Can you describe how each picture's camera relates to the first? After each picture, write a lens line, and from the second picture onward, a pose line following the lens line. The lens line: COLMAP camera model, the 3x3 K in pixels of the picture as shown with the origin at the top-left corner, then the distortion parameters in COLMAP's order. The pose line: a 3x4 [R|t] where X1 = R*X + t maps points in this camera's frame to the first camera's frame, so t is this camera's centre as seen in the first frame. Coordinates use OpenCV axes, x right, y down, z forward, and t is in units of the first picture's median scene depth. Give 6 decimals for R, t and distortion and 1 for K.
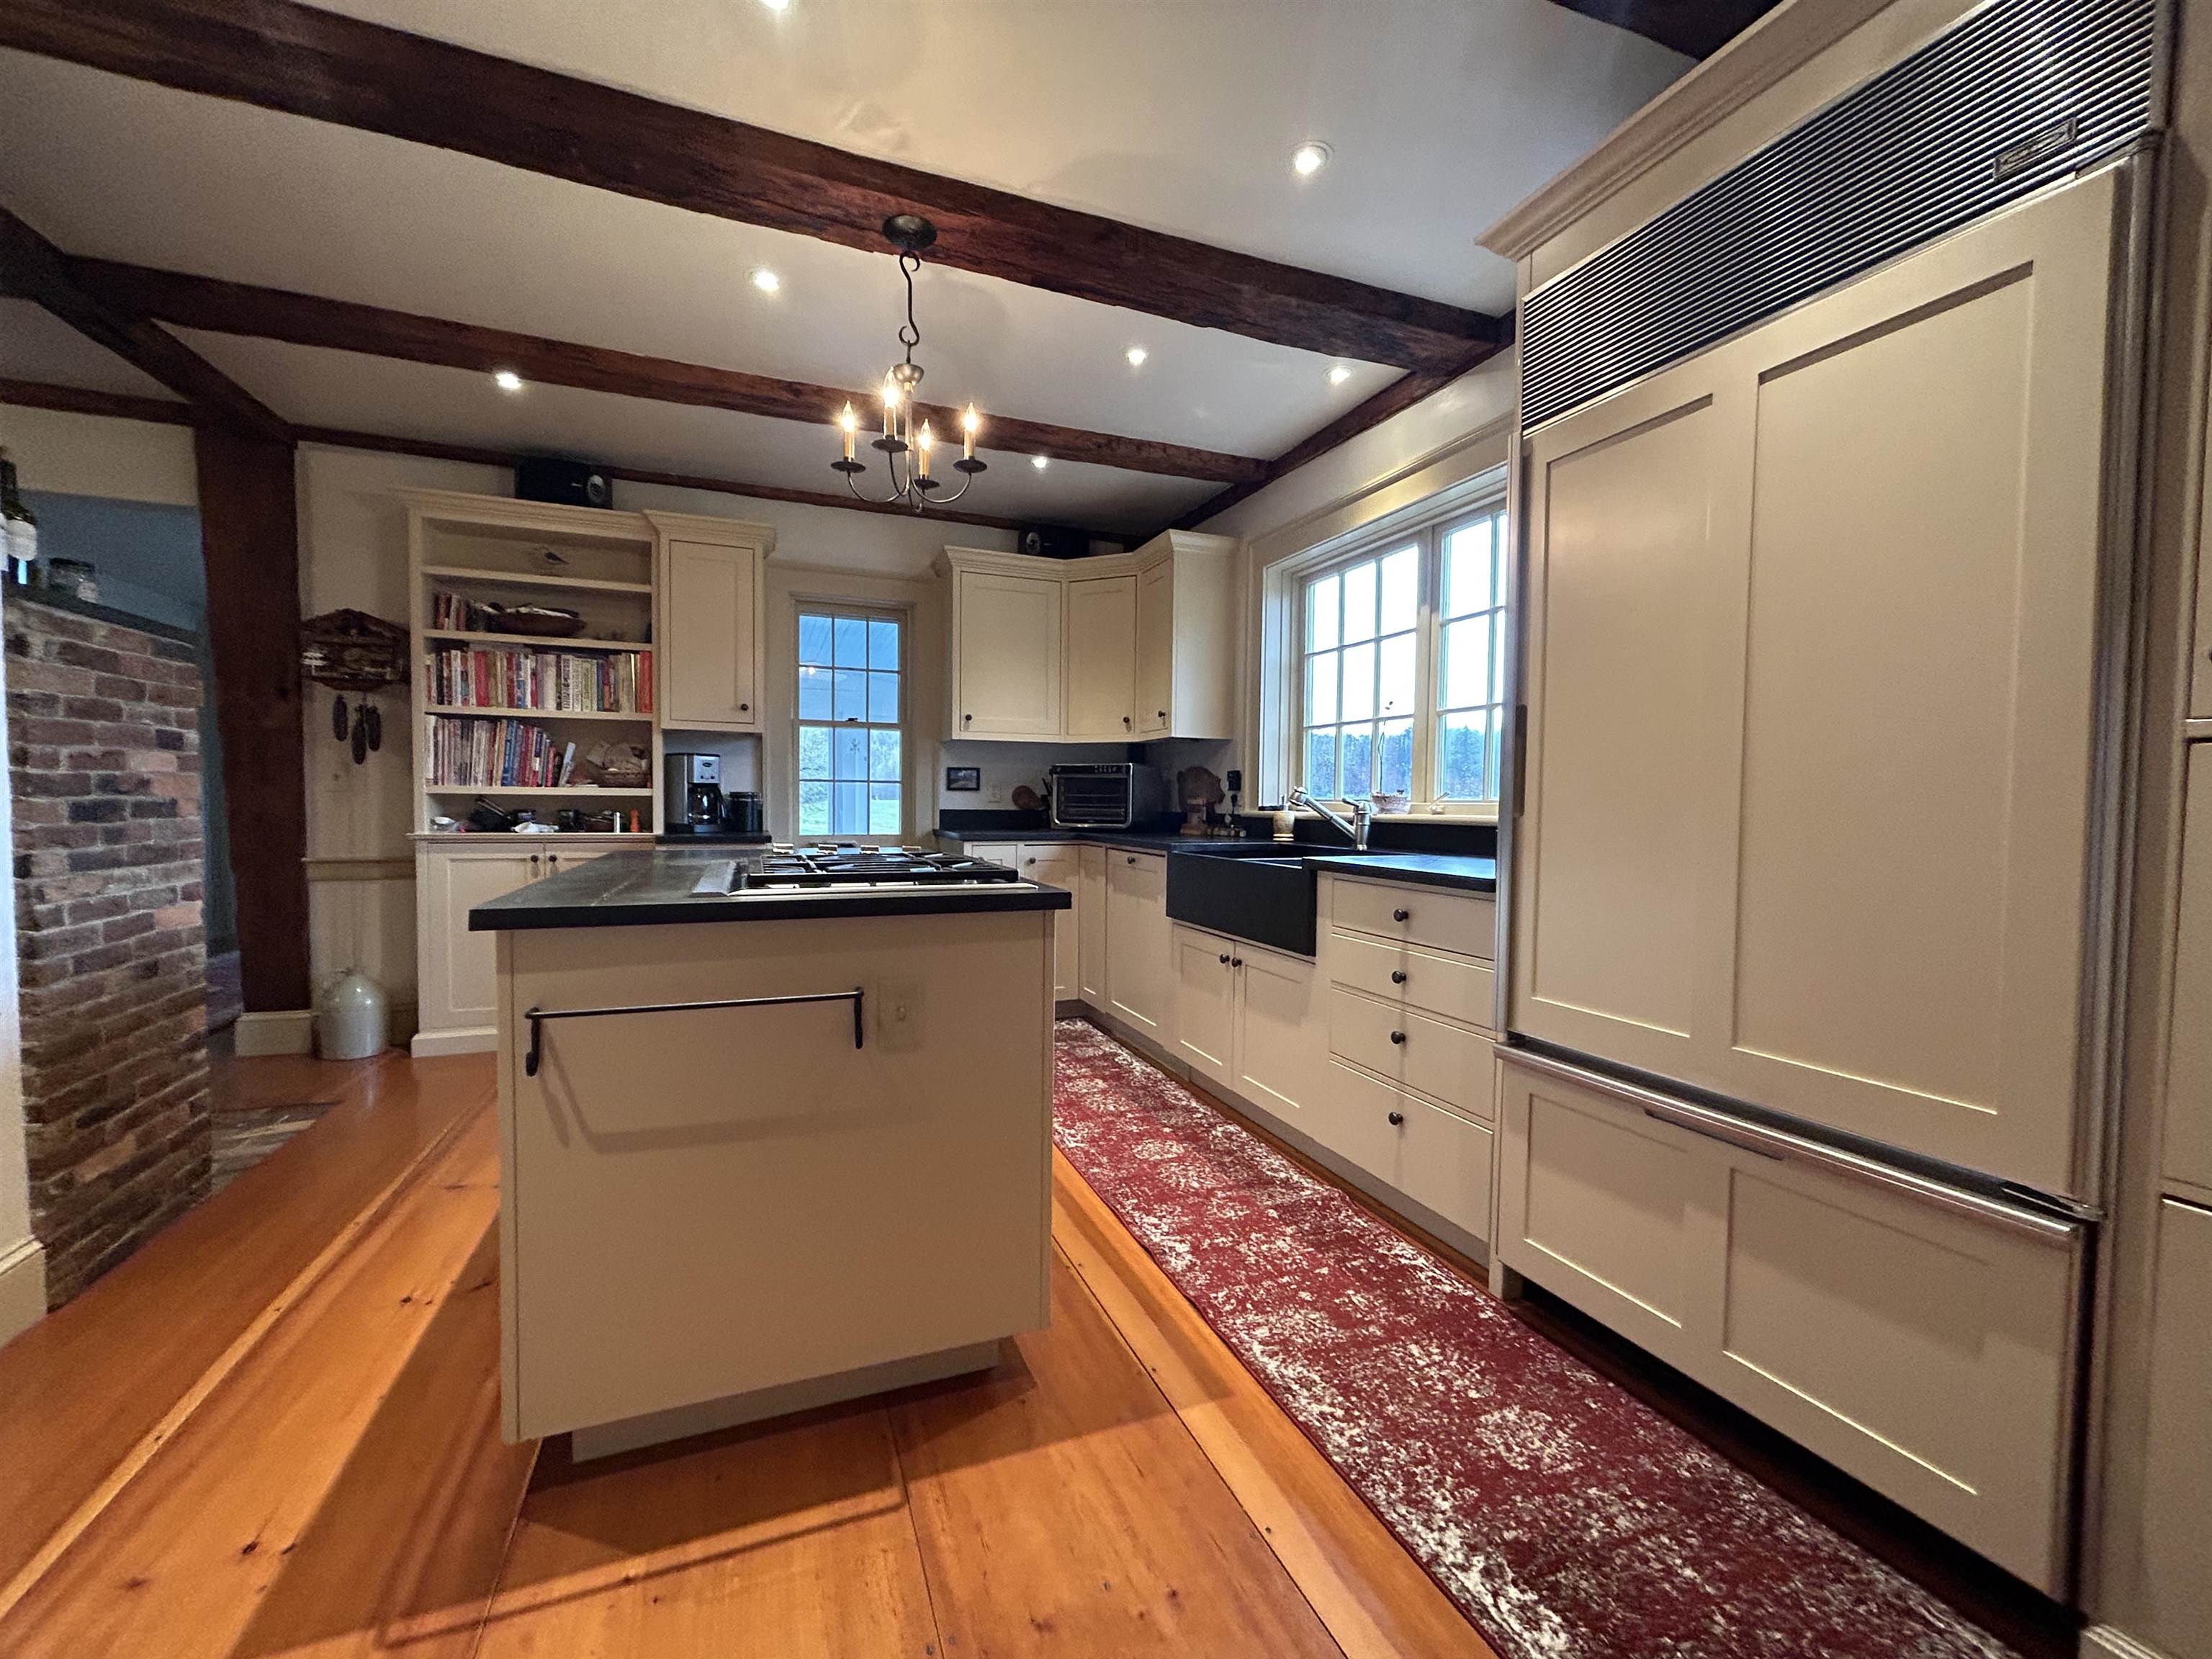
lens RADIAL K [[897.9, 0, 1105.6], [0, 897.9, 836.1], [0, 0, 1]] dist [-0.000931, 0.003370]
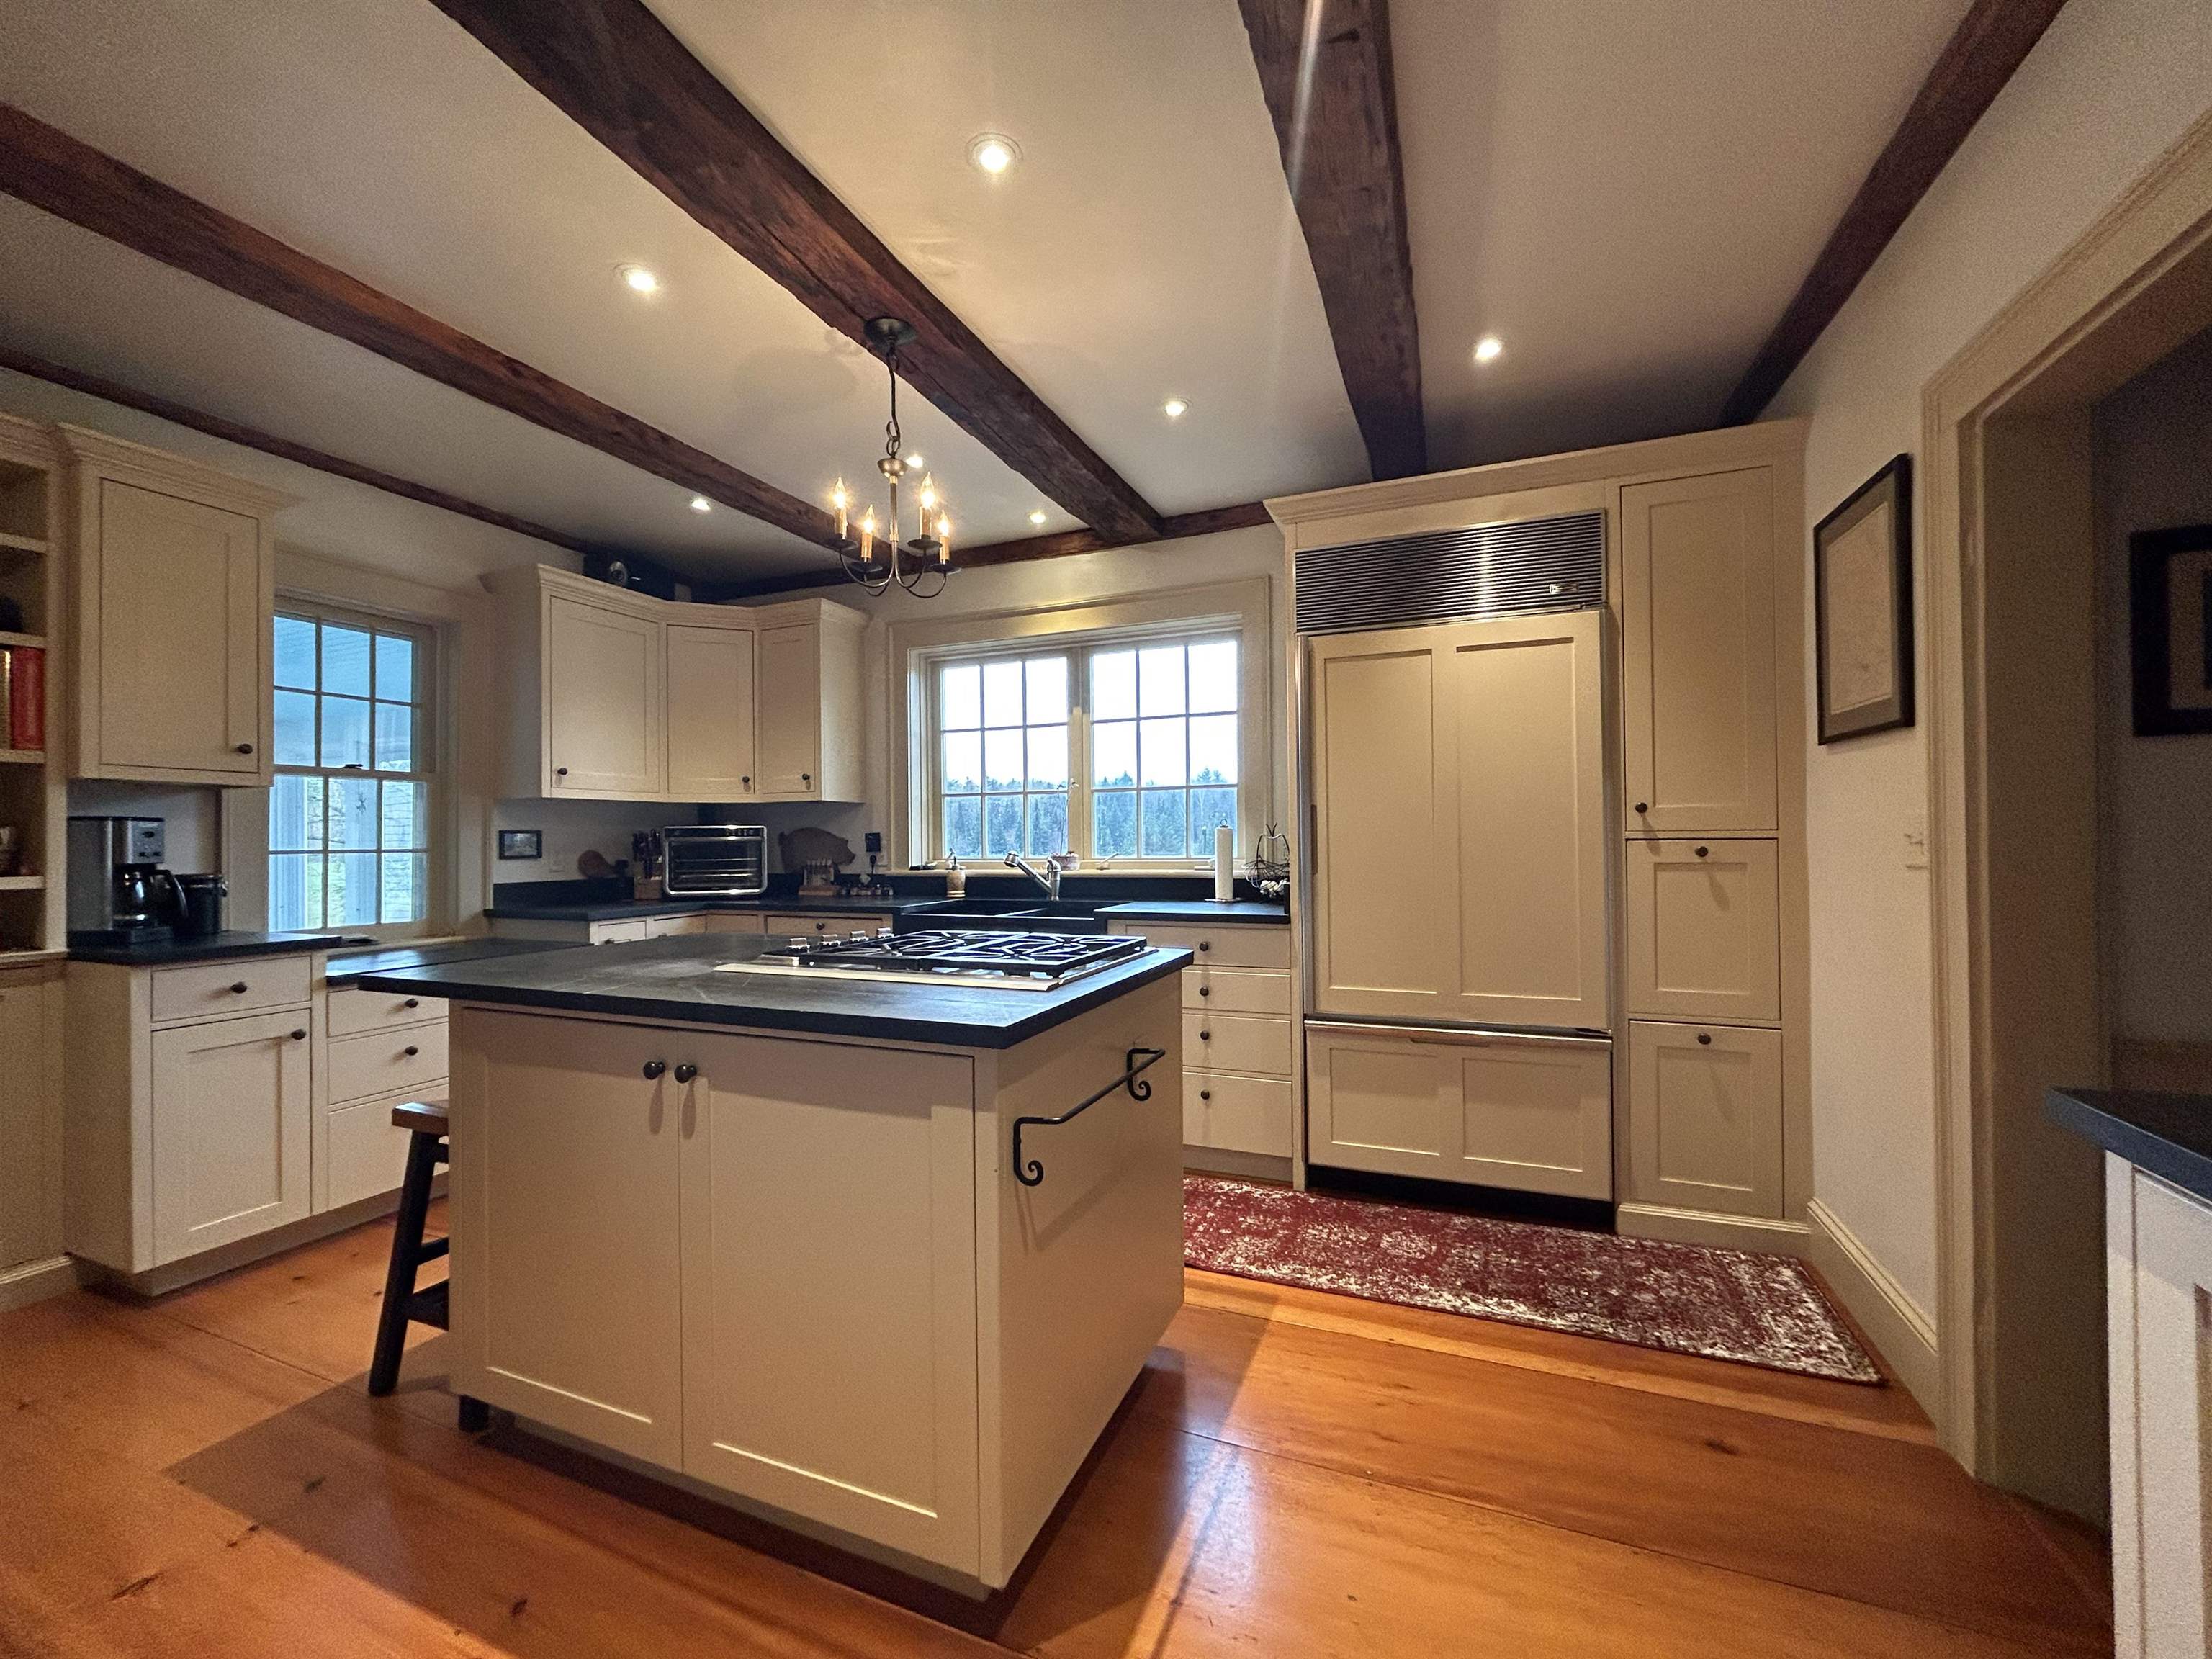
lens RADIAL K [[897.9, 0, 1105.6], [0, 897.9, 836.1], [0, 0, 1]] dist [-0.000931, 0.003370]
pose [[0.696107, -0.015209, 0.717777, -0.443768], [0.046393, 0.998639, -0.023832, -0.032974], [-0.716438, 0.049889, 0.695865, 0.075558]]
